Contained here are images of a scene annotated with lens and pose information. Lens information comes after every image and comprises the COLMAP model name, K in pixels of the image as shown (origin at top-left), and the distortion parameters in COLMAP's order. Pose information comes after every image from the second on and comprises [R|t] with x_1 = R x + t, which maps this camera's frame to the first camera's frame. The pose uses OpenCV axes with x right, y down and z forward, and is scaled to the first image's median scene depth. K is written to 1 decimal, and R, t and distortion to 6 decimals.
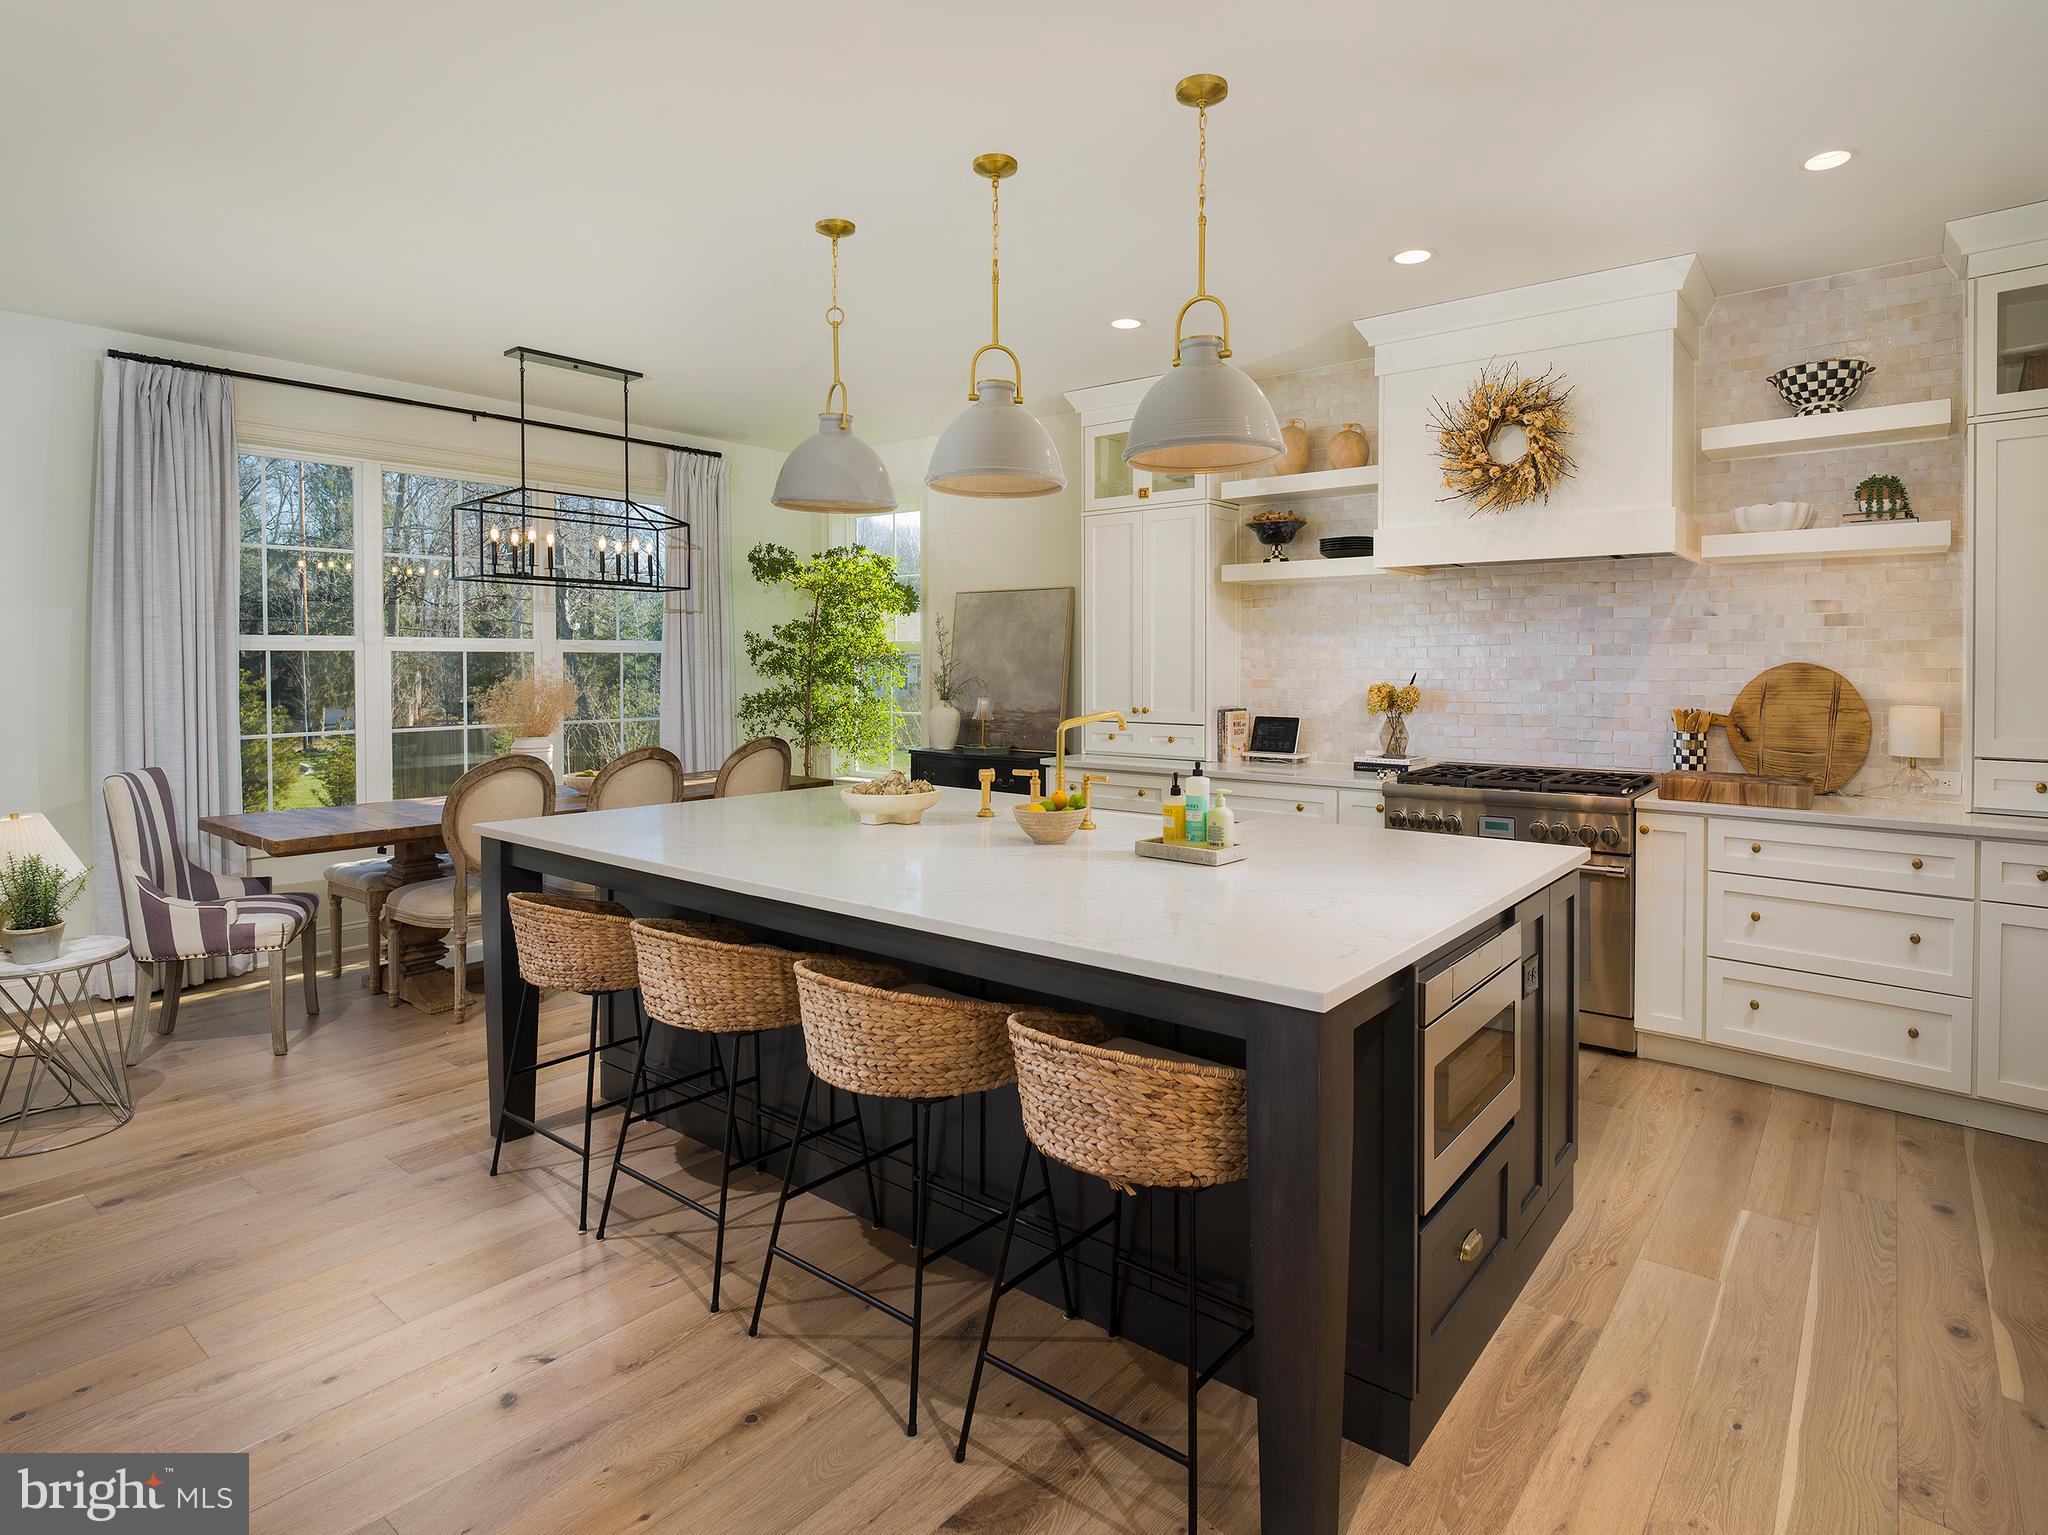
lens RADIAL K [[1115.1, 0, 1106.6], [0, 1115.1, 667.4], [0, 0, 1]] dist [-0.009599, -0.007358]
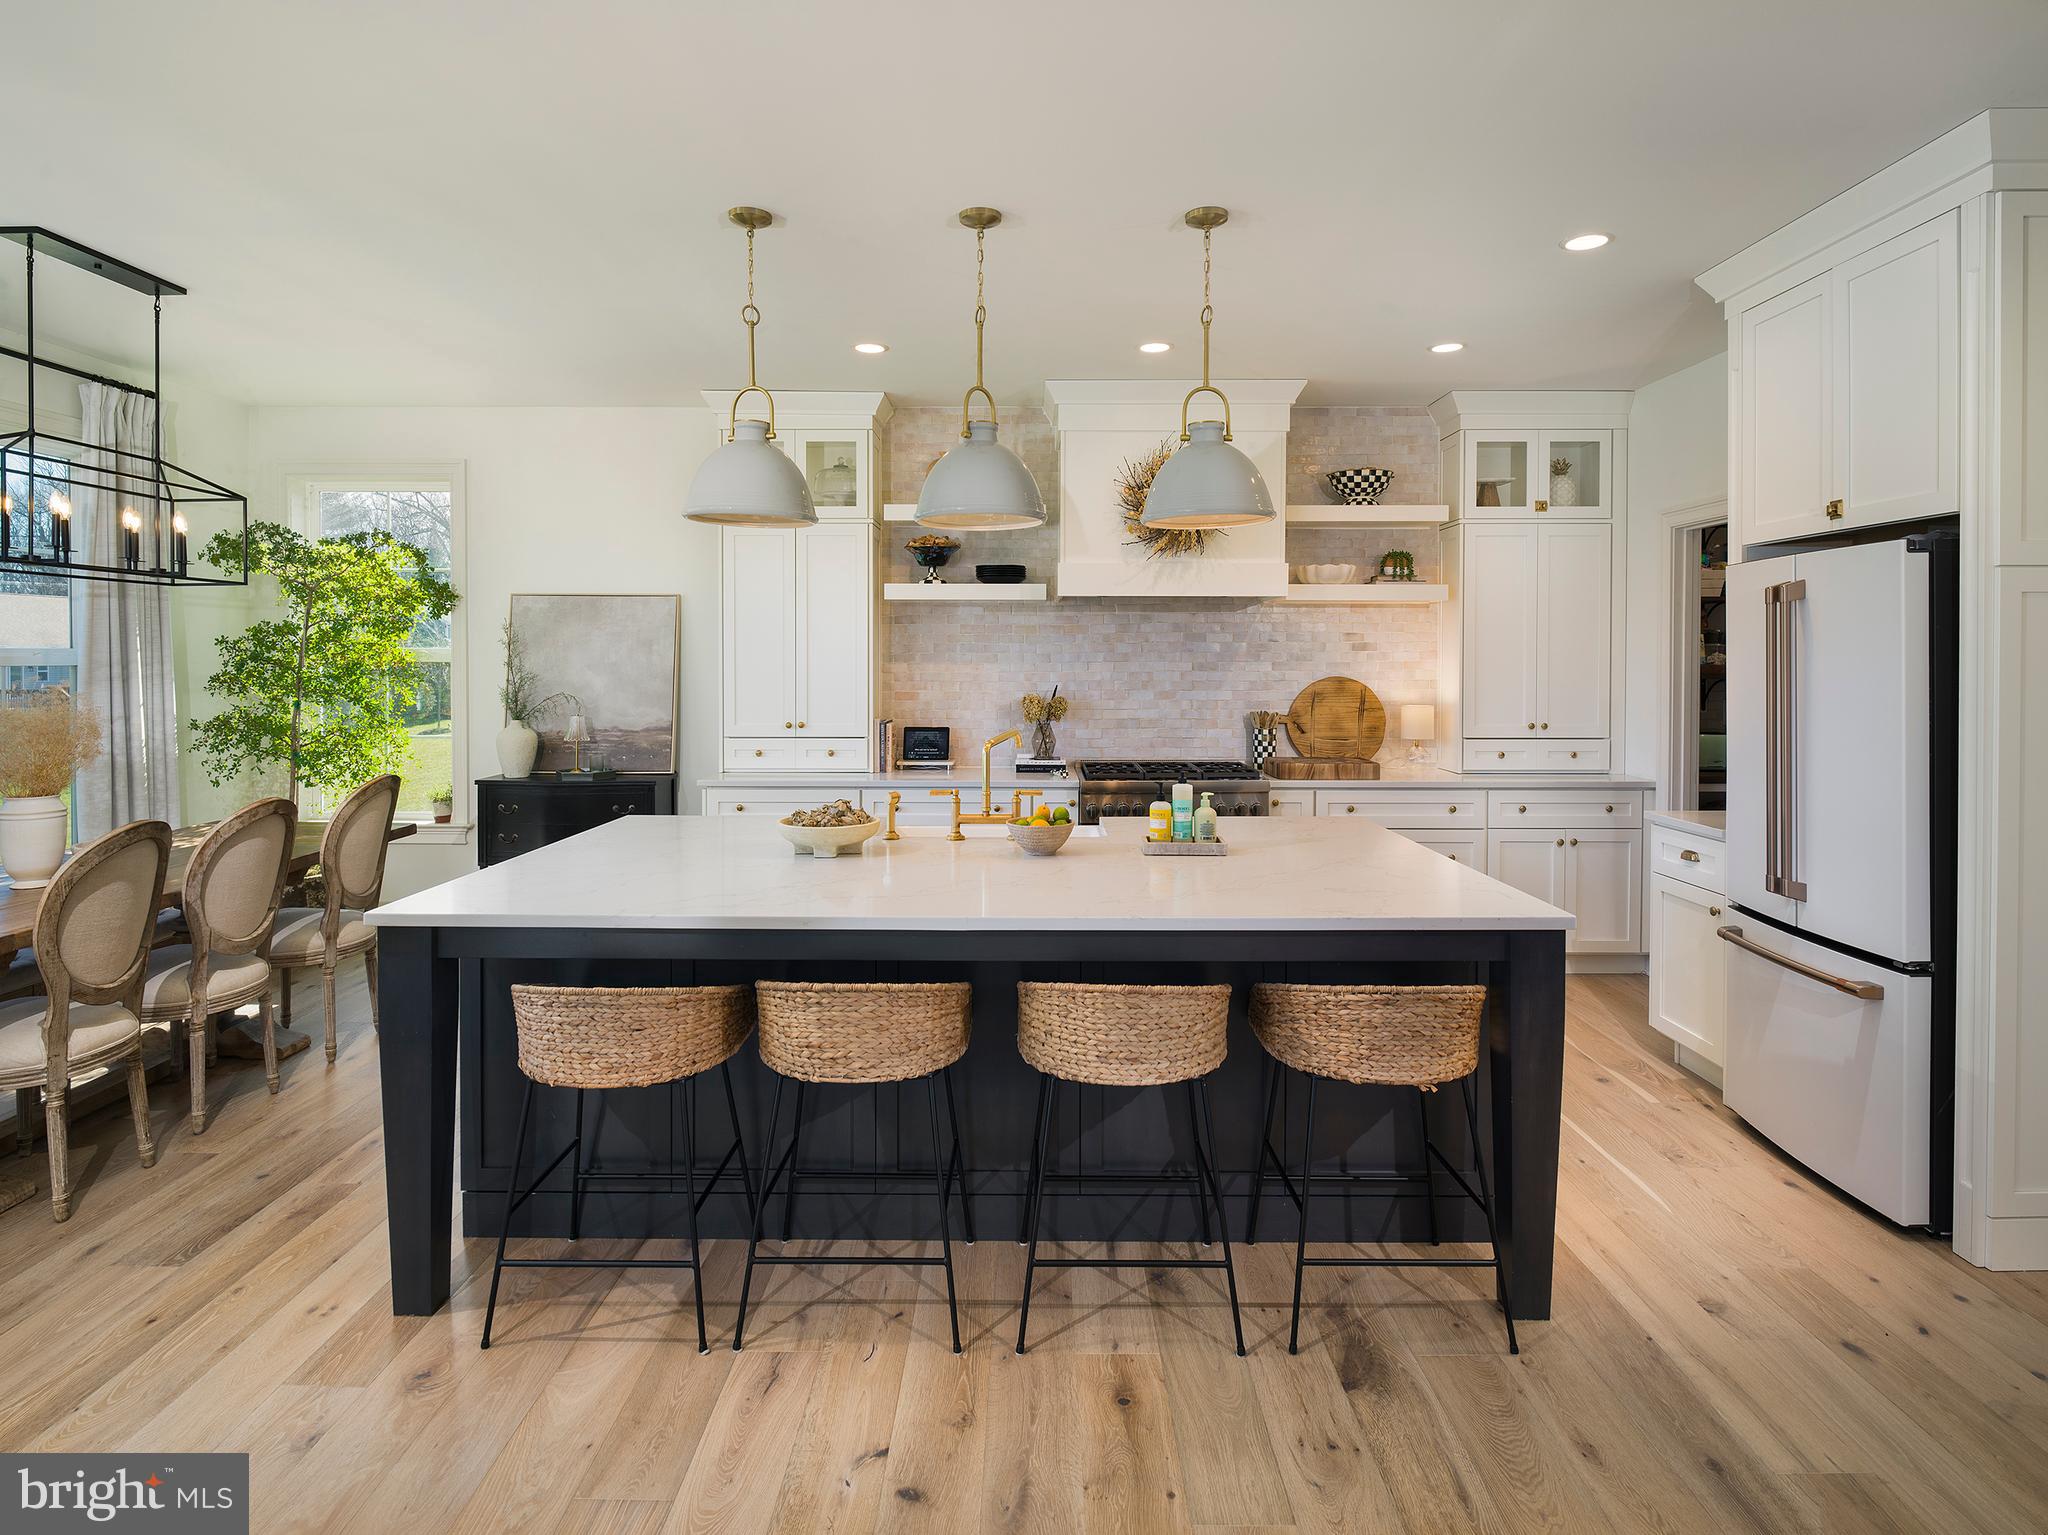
lens RADIAL K [[1115.1, 0, 1048.2], [0, 1115.1, 673.0], [0, 0, 1]] dist [-0.009599, -0.007358]
pose [[0.792538, -0.006493, 0.609788, -0.482072], [0.000686, 0.999952, 0.009755, -0.021034], [-0.609822, -0.007313, 0.792505, 0.087743]]
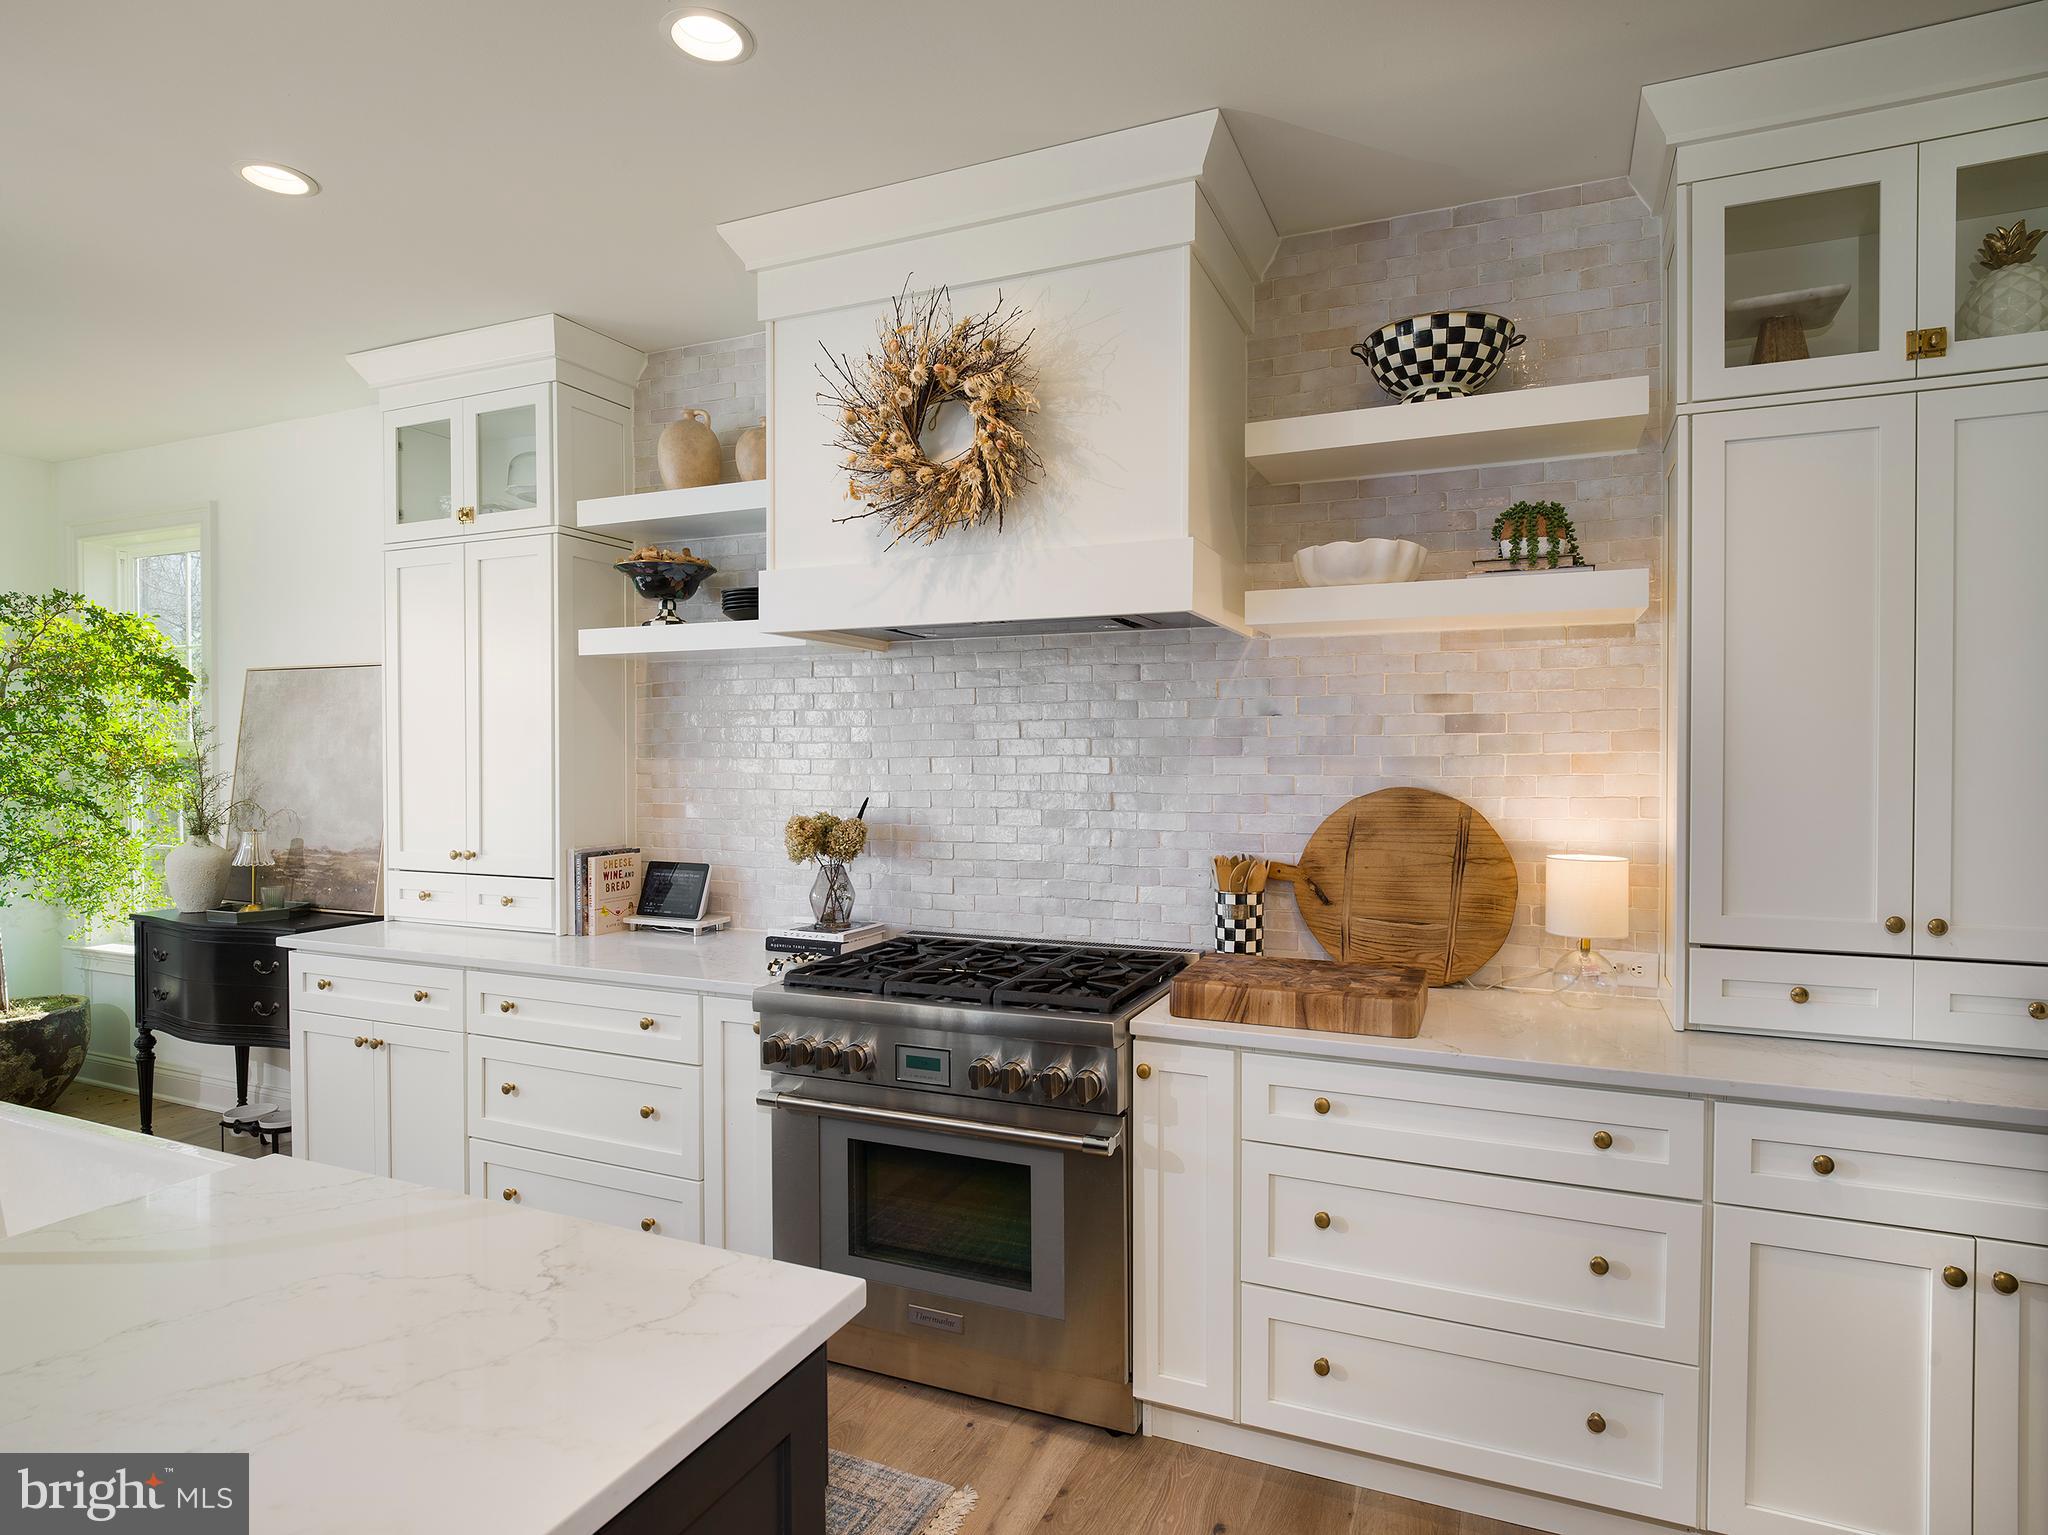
lens RADIAL K [[1115.1, 0, 1020.8], [0, 1115.1, 762.4], [0, 0, 1]] dist [-0.009599, -0.007358]
pose [[0.974593, -0.013211, 0.223591, 0.240269], [0.008414, 0.999714, 0.022394, -0.032654], [-0.223823, -0.019944, 0.974426, 0.370298]]
